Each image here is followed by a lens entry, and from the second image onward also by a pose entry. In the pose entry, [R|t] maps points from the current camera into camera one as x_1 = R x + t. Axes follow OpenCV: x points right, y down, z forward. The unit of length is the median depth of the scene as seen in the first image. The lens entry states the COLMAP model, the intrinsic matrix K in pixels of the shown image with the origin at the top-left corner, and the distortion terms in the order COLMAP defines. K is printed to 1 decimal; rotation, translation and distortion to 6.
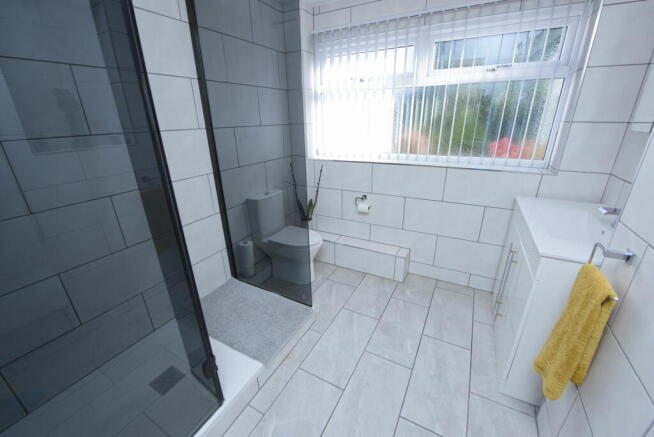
lens RADIAL K [[256.6, 0, 327.0], [0, 256.6, 218.5], [0, 0, 1]] dist [-0.023152, -0.000121]
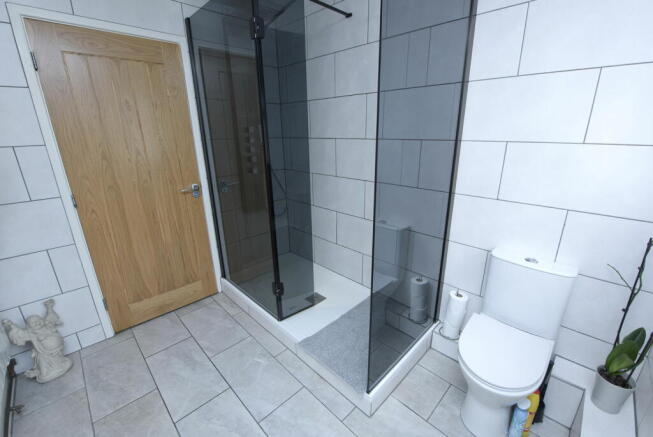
lens RADIAL K [[273.6, 0, 326.5], [0, 273.6, 218.5], [0, 0, 1]] dist [-0.022145, -0.000231]
pose [[-0.272884, 0.321056, -0.906894, 0.650141], [-0.333536, 0.852633, 0.402207, -0.434444], [0.902379, 0.412238, -0.125586, 1.039549]]
